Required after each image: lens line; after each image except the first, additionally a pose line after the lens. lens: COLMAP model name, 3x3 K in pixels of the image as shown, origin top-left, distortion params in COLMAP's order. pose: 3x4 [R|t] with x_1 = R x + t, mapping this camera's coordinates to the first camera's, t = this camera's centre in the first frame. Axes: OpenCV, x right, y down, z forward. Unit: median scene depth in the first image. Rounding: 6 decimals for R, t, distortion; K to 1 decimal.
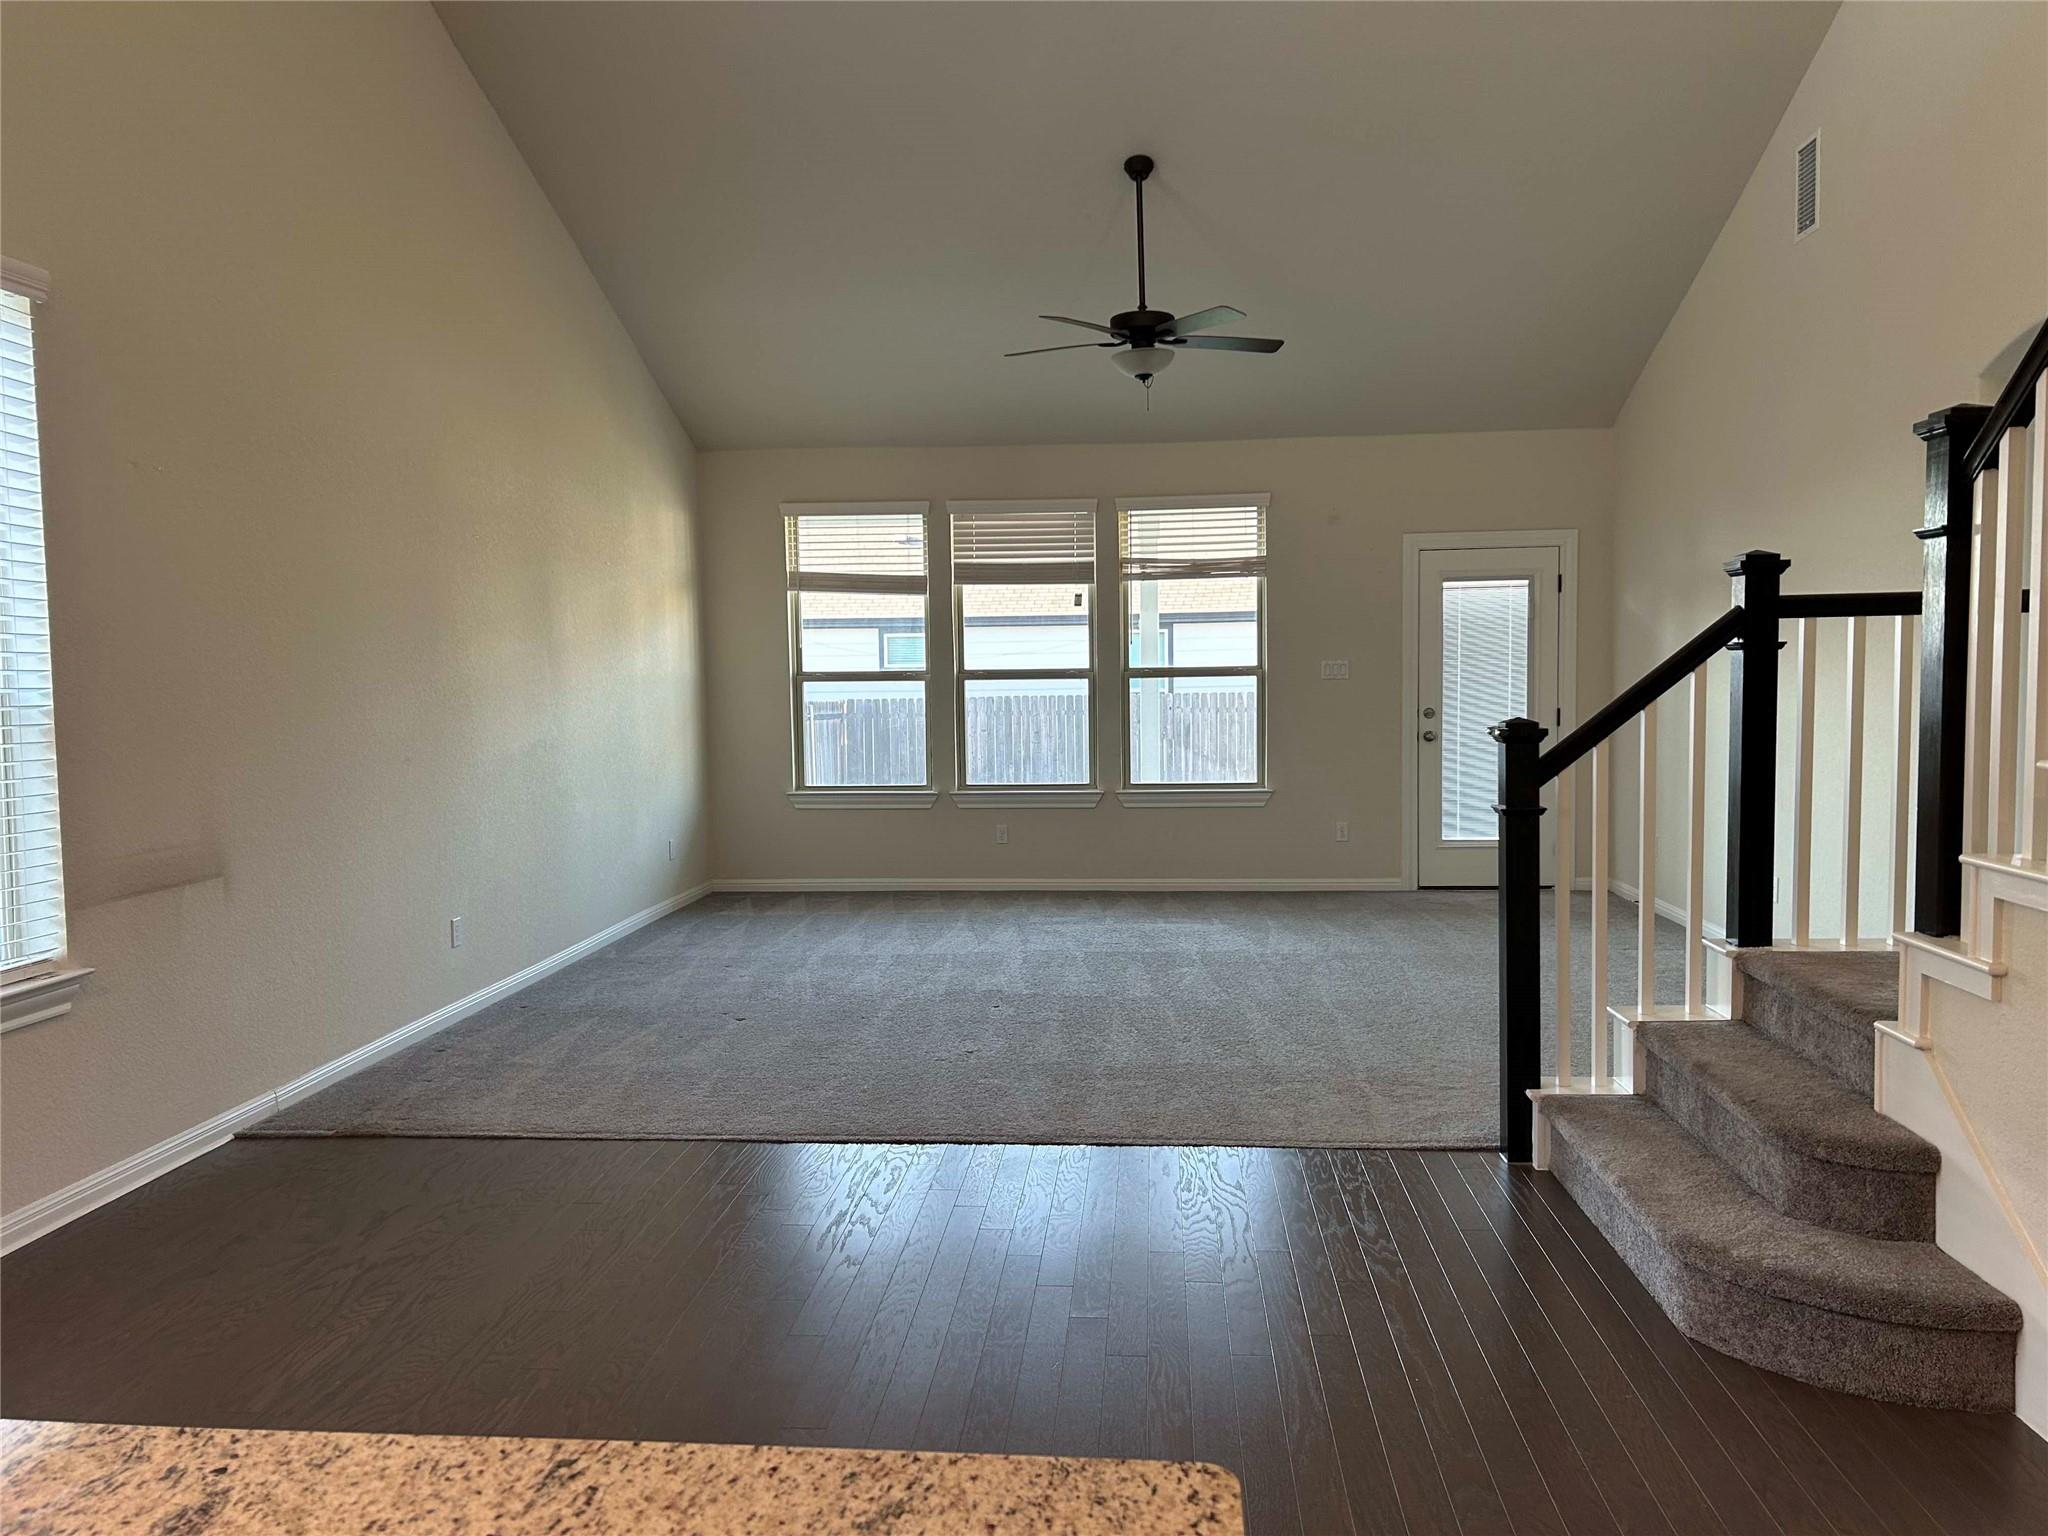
lens RADIAL K [[1545.2, 0, 1024.7], [0, 1545.2, 771.0], [0, 0, 1]] dist [-0.001510, -0.000280]
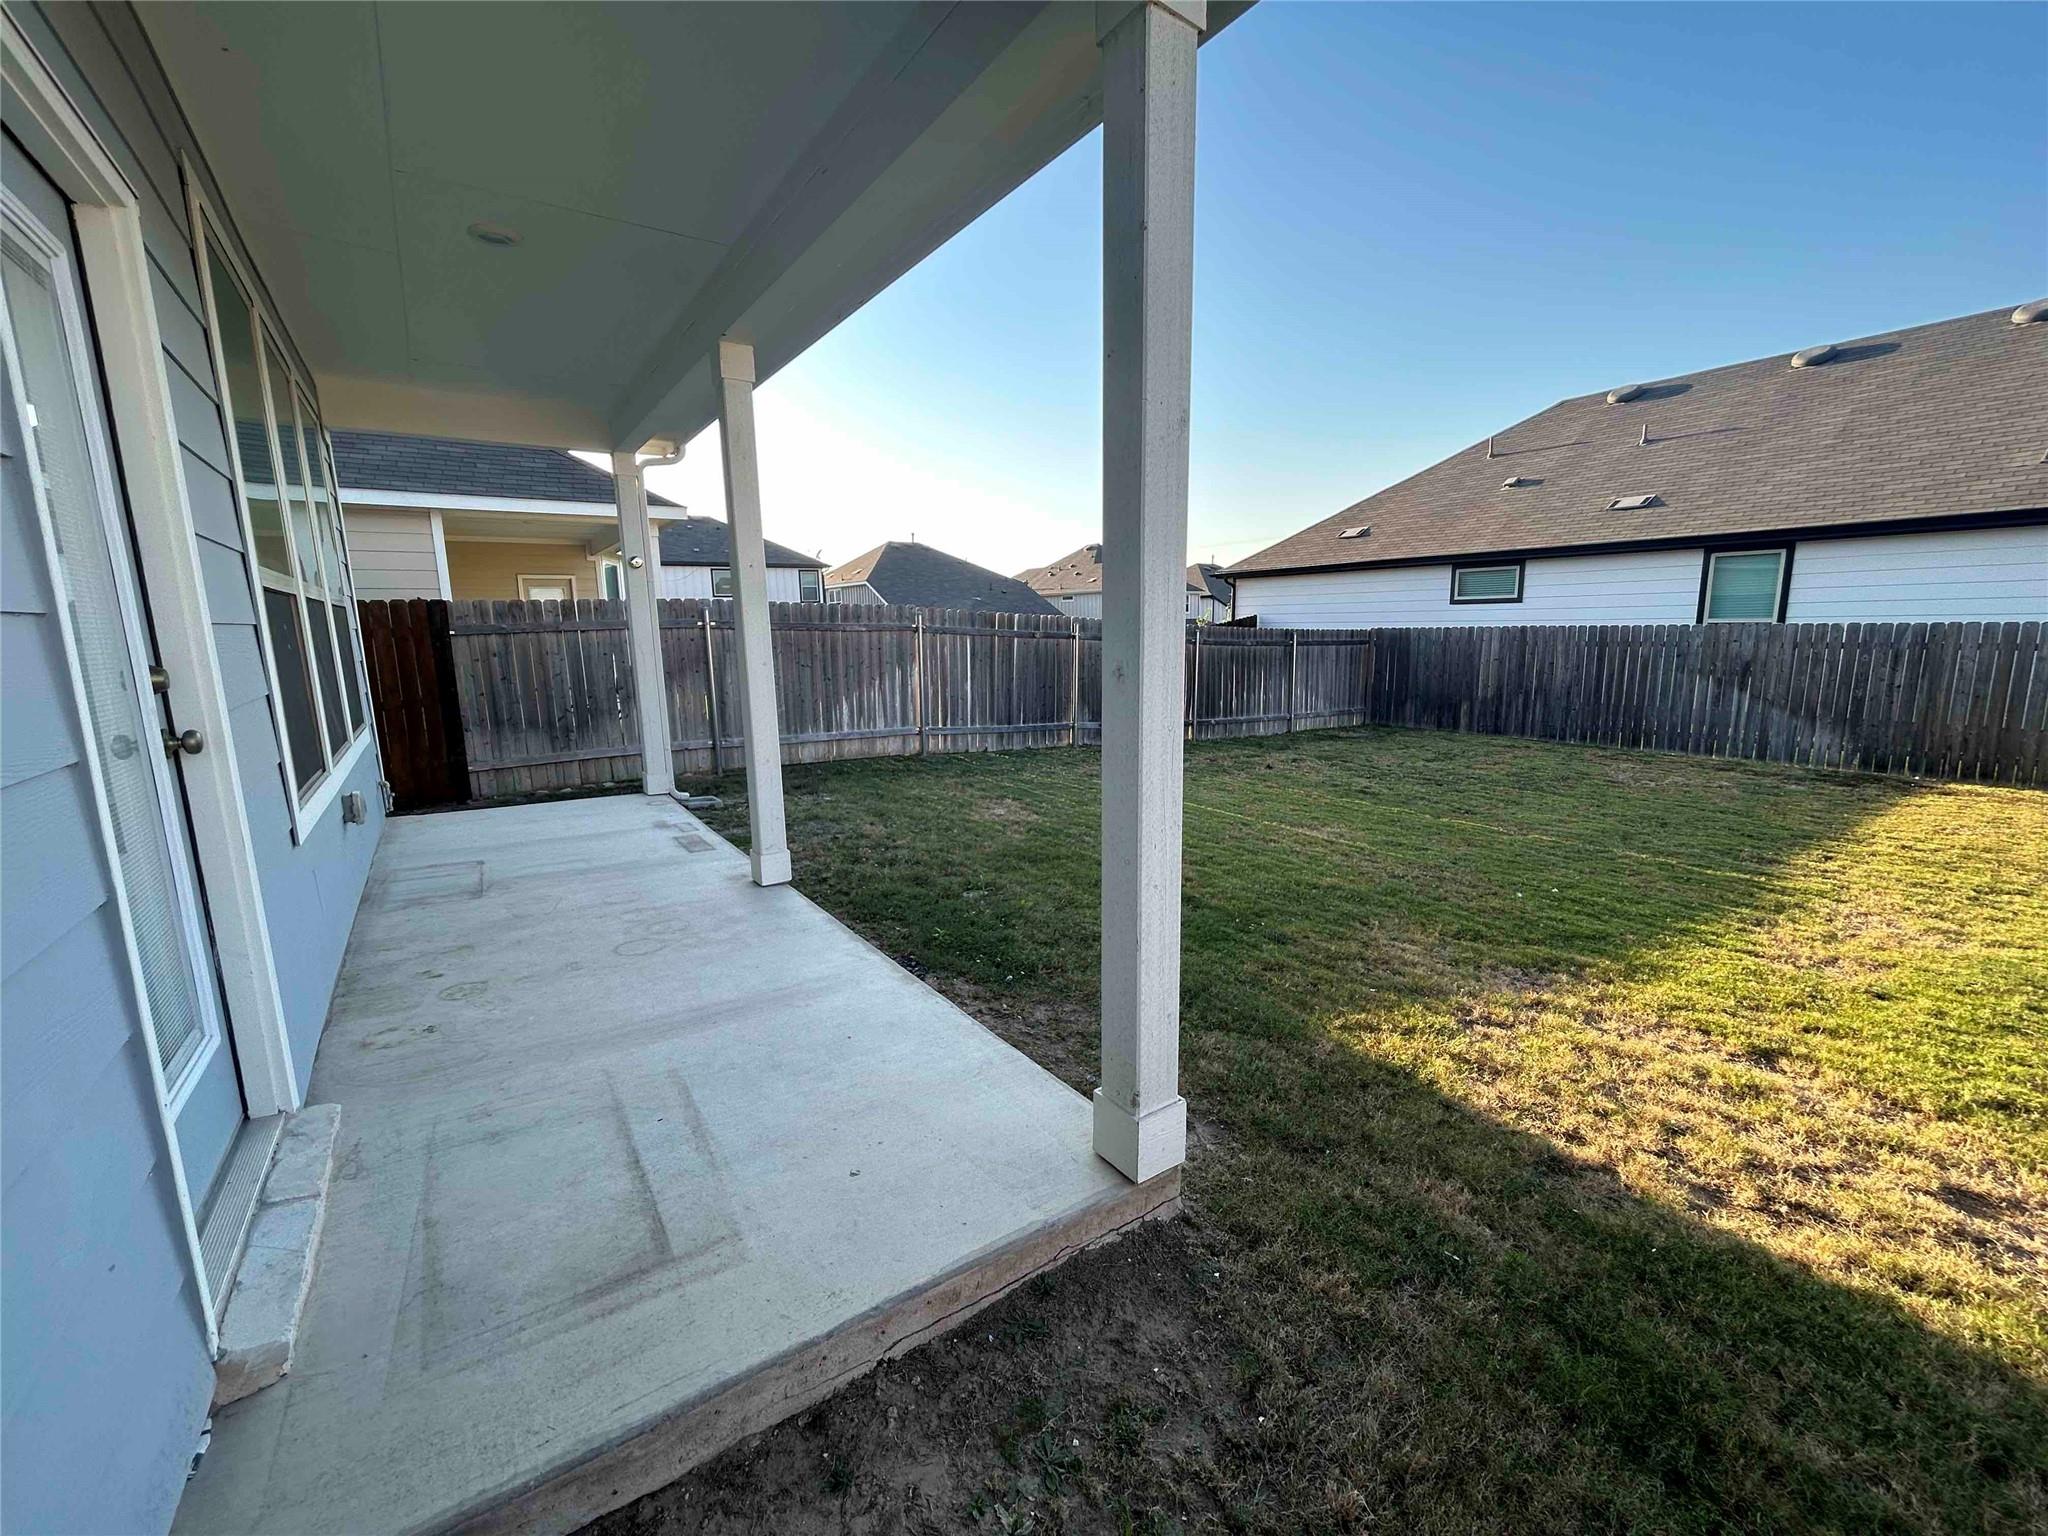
lens RADIAL K [[840.4, 0, 1024.2], [0, 840.4, 768.1], [0, 0, 1]] dist [-0.000100, -0.000008]
pose [[0.631826, 0.138931, -0.762558, 0.216897], [-0.041769, 0.988479, 0.145483, -0.022916], [0.773984, -0.060068, 0.630349, 0.384313]]
